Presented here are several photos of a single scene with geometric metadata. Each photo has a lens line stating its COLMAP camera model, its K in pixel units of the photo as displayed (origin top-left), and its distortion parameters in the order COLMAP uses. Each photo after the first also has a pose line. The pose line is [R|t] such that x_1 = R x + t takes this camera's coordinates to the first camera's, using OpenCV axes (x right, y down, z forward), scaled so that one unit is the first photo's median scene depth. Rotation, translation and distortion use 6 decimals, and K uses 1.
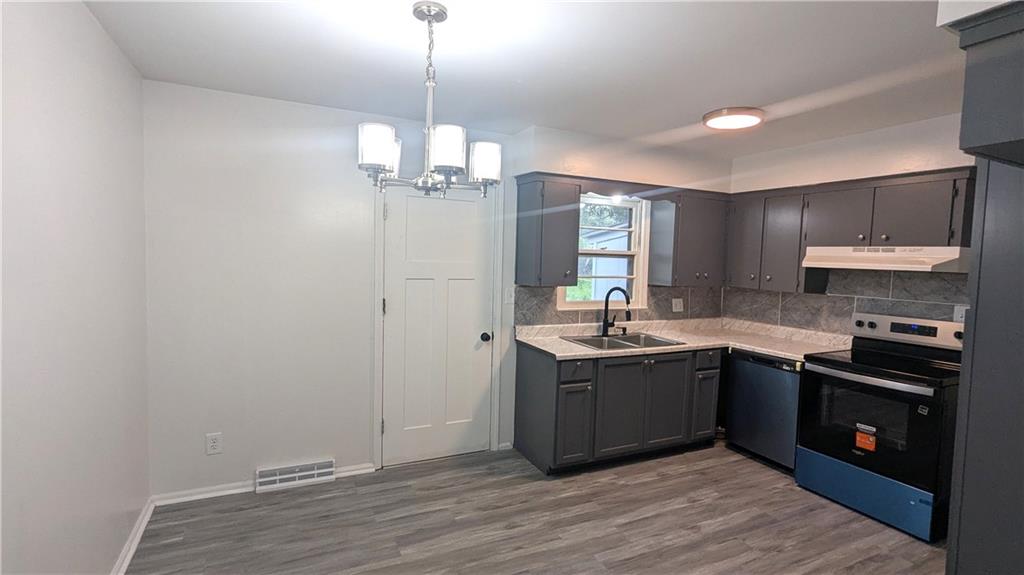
lens RADIAL K [[484.8, 0, 515.7], [0, 484.8, 289.3], [0, 0, 1]] dist [0.000729, -0.000067]
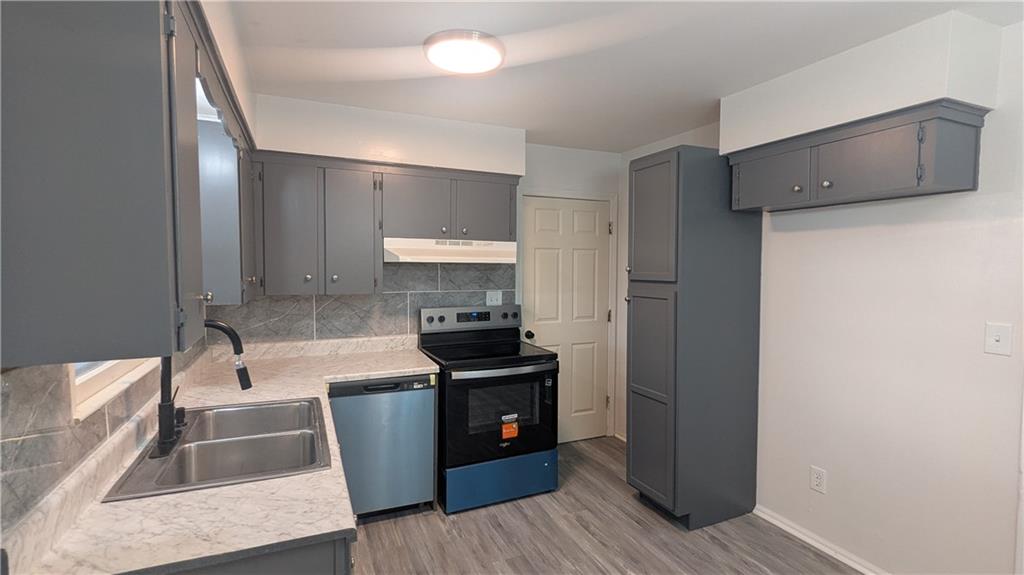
lens RADIAL K [[484.8, 0, 525.1], [0, 484.8, 286.9], [0, 0, 1]] dist [0.000729, -0.000067]
pose [[0.034423, -0.081354, 0.996091, -0.241473], [0.060159, 0.995043, 0.079189, -0.060002], [-0.997595, 0.057198, 0.039147, 0.796855]]
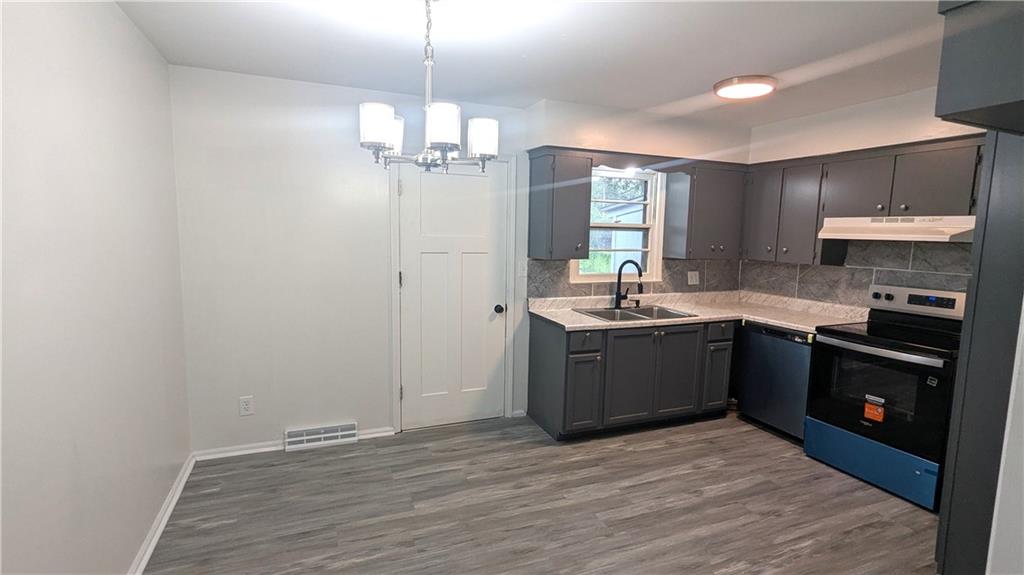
lens RADIAL K [[484.8, 0, 515.9], [0, 484.8, 289.6], [0, 0, 1]] dist [0.000729, -0.000067]
pose [[0.998176, -0.001176, -0.060359, 0.038589], [0.004268, 0.998683, 0.051123, 0.005211], [0.060220, -0.051287, 0.996867, -0.026348]]
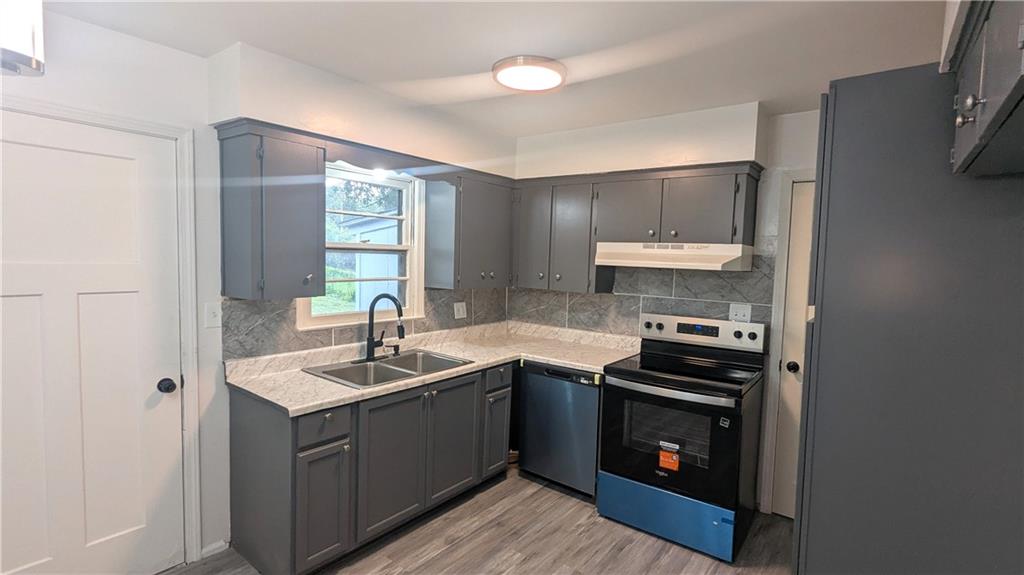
lens RADIAL K [[484.8, 0, 513.4], [0, 484.8, 289.9], [0, 0, 1]] dist [0.000729, -0.000067]
pose [[0.898566, -0.032857, 0.437608, 0.070628], [0.024873, 0.999403, 0.023965, -0.026744], [-0.438134, -0.010649, 0.898847, 0.282747]]
